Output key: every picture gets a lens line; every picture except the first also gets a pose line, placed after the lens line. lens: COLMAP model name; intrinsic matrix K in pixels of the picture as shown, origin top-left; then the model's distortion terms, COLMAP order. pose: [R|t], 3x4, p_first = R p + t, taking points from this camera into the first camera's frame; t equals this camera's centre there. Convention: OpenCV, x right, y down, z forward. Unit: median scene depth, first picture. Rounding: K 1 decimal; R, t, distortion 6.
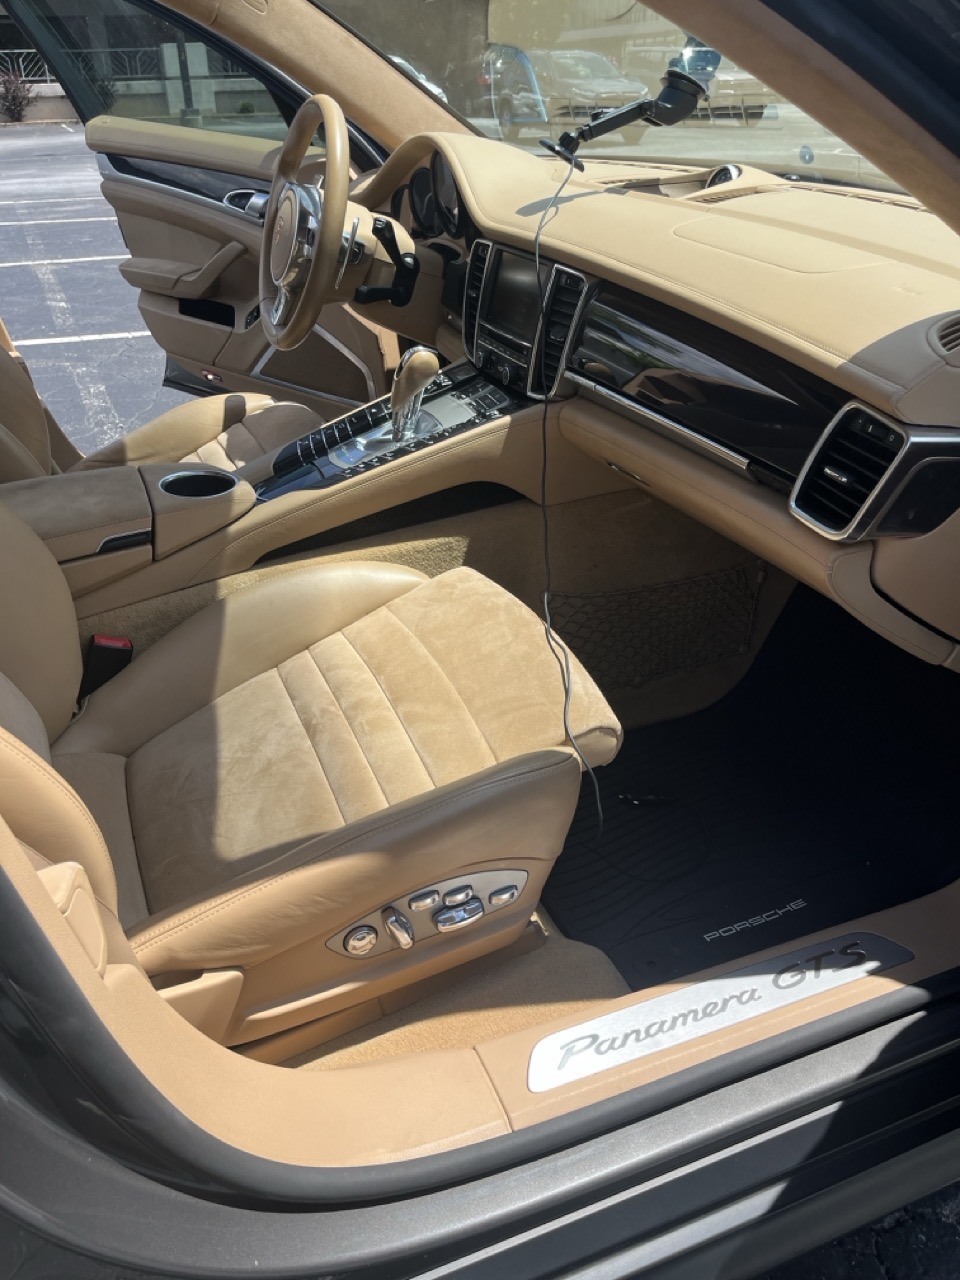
lens RADIAL K [[992.8, 0, 479.8], [0, 992.8, 639.6], [0, 0, 1]] dist [0.014652, -0.022205]
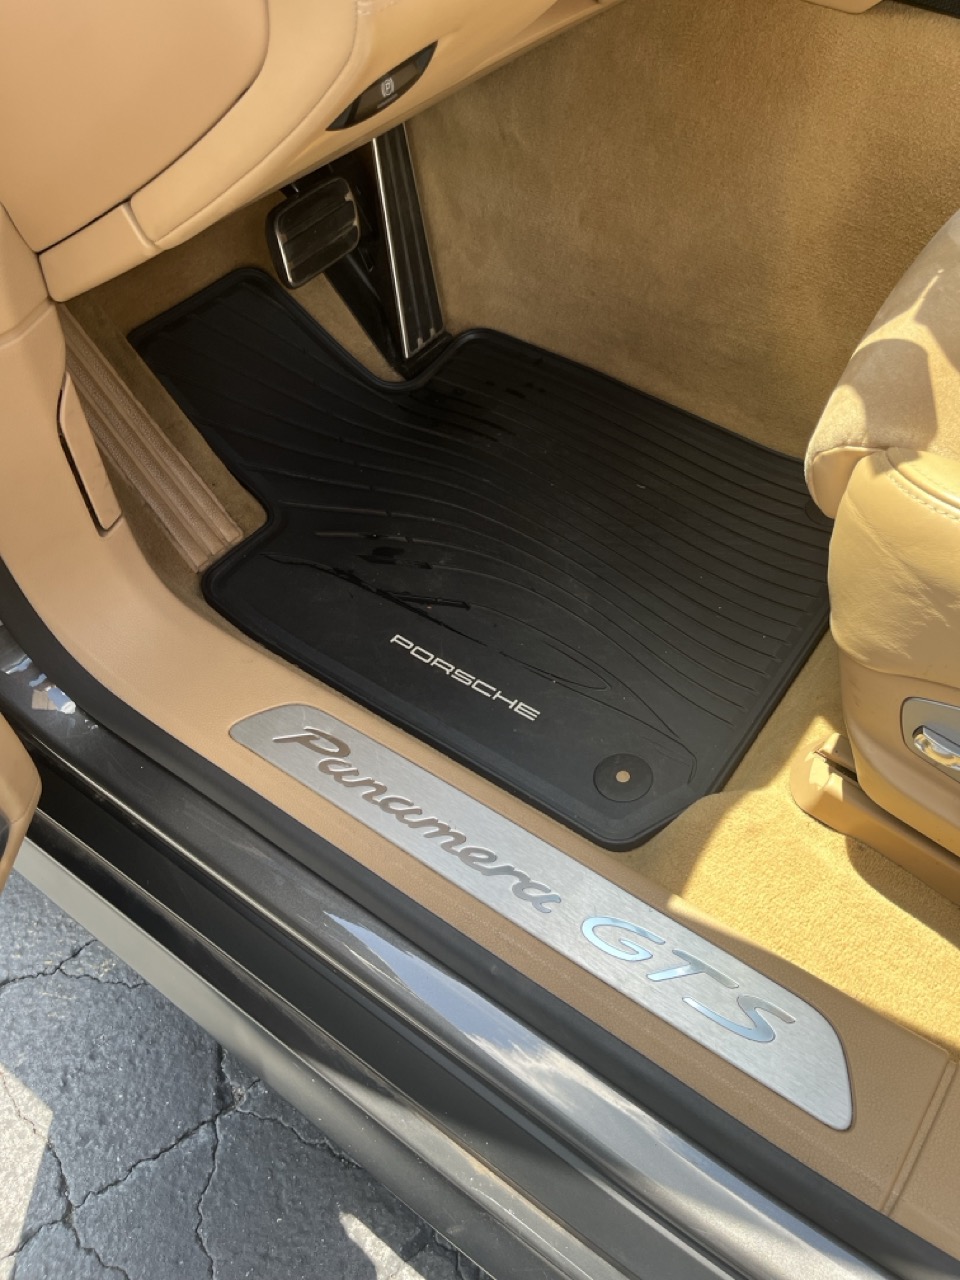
lens RADIAL K [[992.8, 0, 479.5], [0, 992.8, 640.4], [0, 0, 1]] dist [0.014652, -0.022205]
pose [[0.535299, 0.565145, -0.627747, 0.489535], [-0.474749, 0.815998, 0.329789, 0.113178], [0.698619, 0.121487, 0.705105, 0.628892]]
